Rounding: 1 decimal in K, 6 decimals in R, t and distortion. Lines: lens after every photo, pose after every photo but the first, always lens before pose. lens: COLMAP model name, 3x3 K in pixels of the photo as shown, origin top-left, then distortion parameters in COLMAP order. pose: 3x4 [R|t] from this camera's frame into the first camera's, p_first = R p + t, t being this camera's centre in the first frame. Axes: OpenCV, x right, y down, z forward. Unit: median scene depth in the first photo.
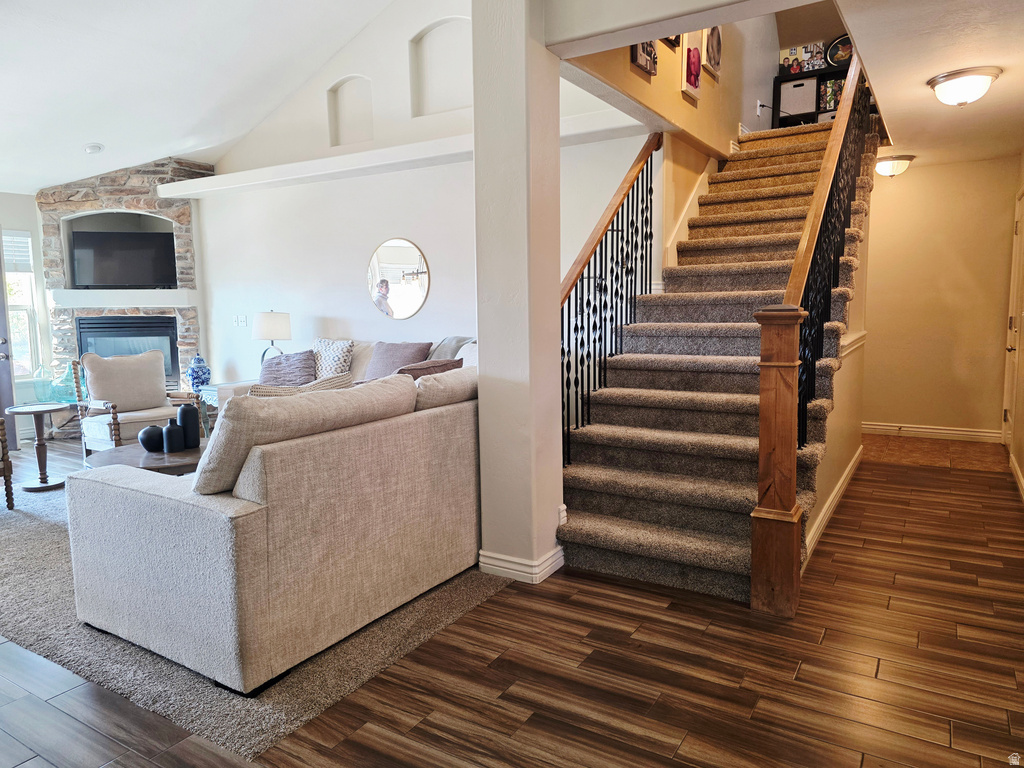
lens RADIAL K [[680.7, 0, 512.8], [0, 680.7, 375.3], [0, 0, 1]] dist [0.084788, -0.088902]
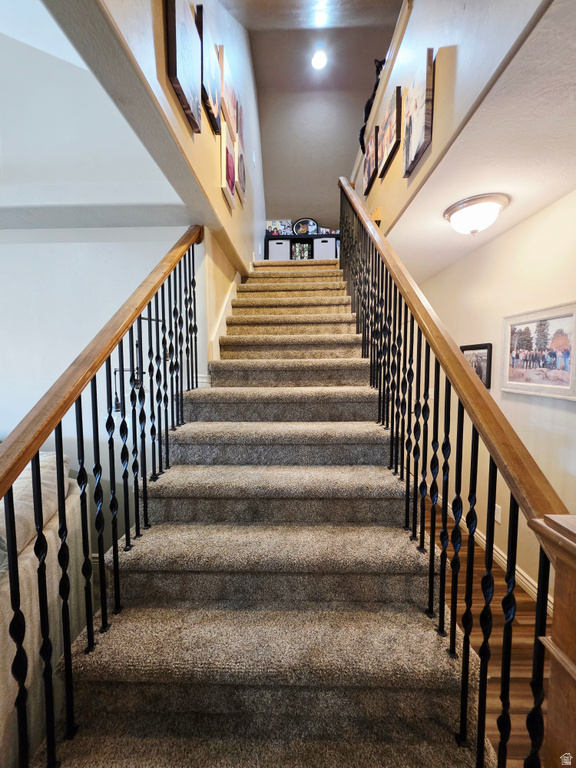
lens RADIAL K [[306.6, 0, 288.0], [0, 306.6, 384.0], [0, 0, 1]] dist [0.002157, 0.000126]
pose [[0.860775, -0.023952, 0.508422, 0.094163], [0.044561, 0.998603, -0.028398, -0.110076], [-0.507031, 0.047099, 0.860640, 0.577672]]
